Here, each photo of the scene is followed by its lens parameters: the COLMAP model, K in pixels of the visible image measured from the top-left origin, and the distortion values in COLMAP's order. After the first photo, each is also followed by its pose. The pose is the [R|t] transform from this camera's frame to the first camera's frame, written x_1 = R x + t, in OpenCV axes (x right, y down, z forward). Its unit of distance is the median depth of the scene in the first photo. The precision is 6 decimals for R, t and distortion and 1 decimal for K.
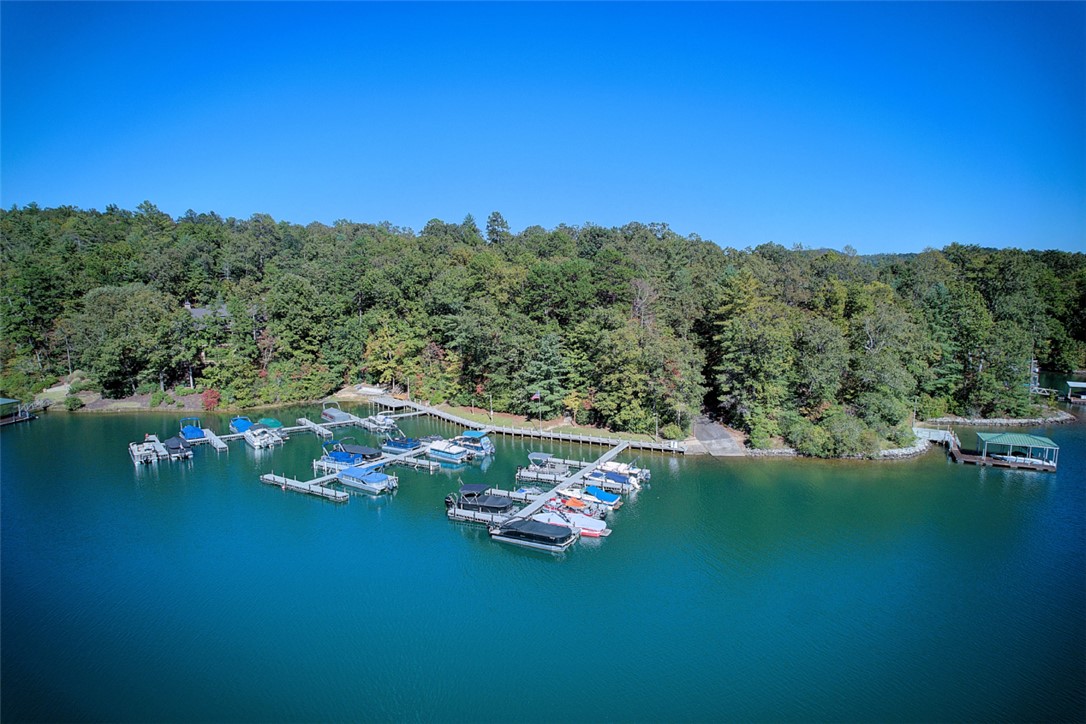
lens RADIAL K [[699.1, 0, 546.4], [0, 699.1, 366.9], [0, 0, 1]] dist [-0.063531, 0.051344]
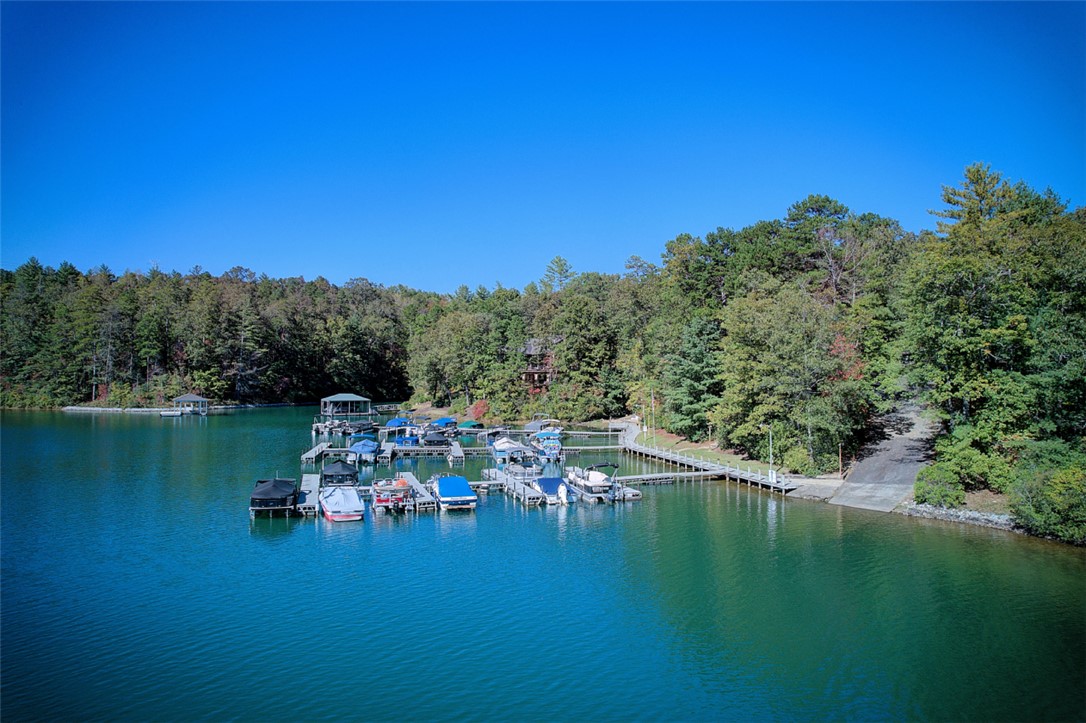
lens RADIAL K [[699.1, 0, 543.0], [0, 699.1, 366.7], [0, 0, 1]] dist [-0.063531, 0.051344]
pose [[0.669522, -0.000803, -0.742792, 0.416254], [-0.104336, 0.989983, -0.095115, 0.083656], [0.735428, 0.141182, 0.662732, 0.408597]]
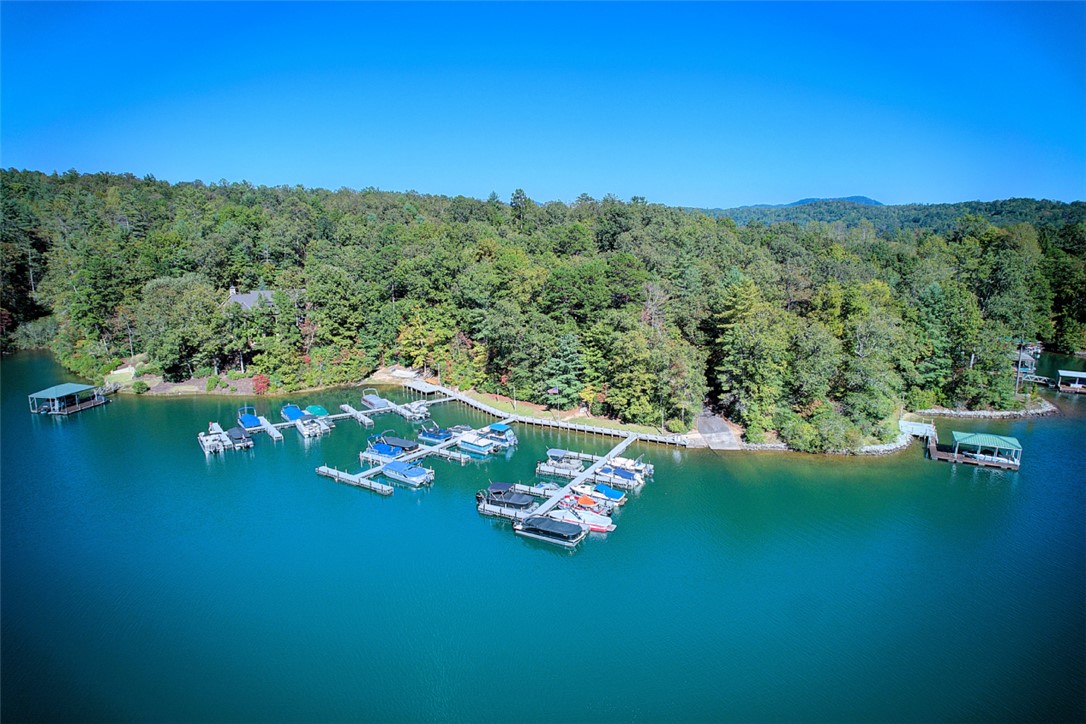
lens RADIAL K [[699.1, 0, 546.1], [0, 699.1, 366.8], [0, 0, 1]] dist [-0.063531, 0.051344]
pose [[0.999435, 0.007209, -0.032843, 0.006988], [-0.004730, 0.997177, 0.074942, -0.075172], [0.033290, -0.074744, 0.996647, -0.100064]]
